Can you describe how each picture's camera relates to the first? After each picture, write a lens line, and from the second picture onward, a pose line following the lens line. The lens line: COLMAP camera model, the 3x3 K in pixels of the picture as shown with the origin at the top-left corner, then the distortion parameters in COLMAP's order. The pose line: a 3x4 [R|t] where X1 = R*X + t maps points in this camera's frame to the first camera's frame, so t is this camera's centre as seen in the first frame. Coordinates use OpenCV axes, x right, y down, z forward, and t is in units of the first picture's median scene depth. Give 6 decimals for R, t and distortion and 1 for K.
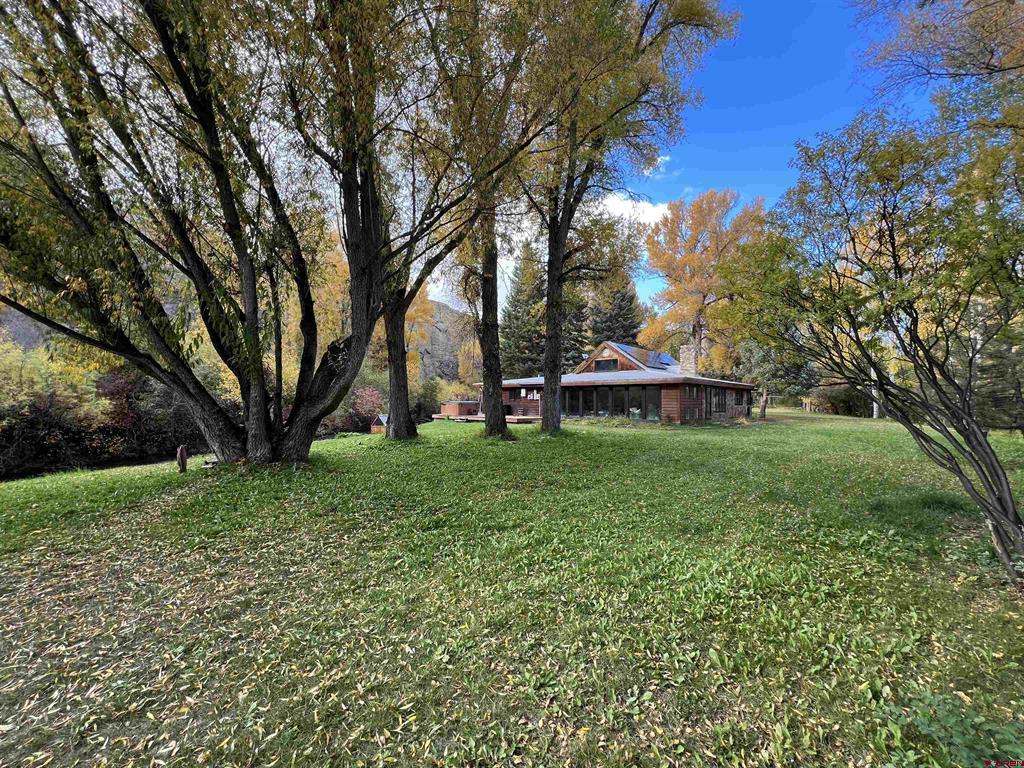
lens RADIAL K [[410.2, 0, 512.0], [0, 410.2, 384.0], [0, 0, 1]] dist [0.000274, 0.000059]
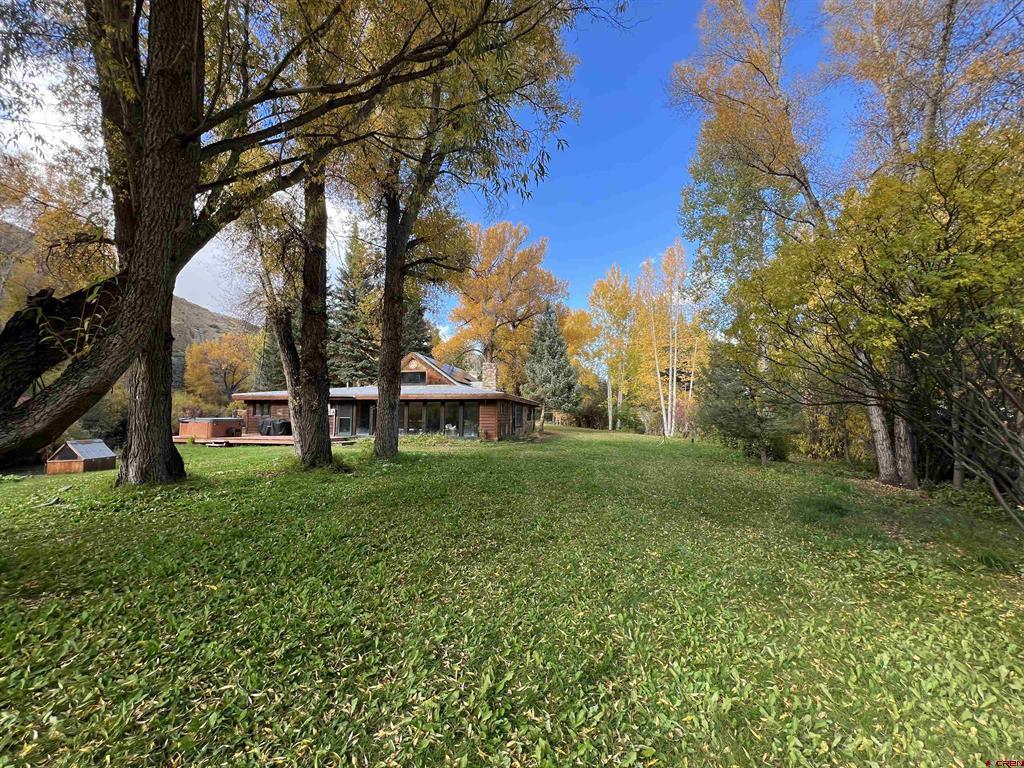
lens RADIAL K [[410.2, 0, 512.0], [0, 410.2, 384.0], [0, 0, 1]] dist [0.000274, 0.000059]
pose [[0.844534, 0.040584, 0.533961, -0.088428], [-0.021077, 0.998871, -0.042585, 0.002661], [-0.535086, 0.024710, 0.844436, 0.126261]]
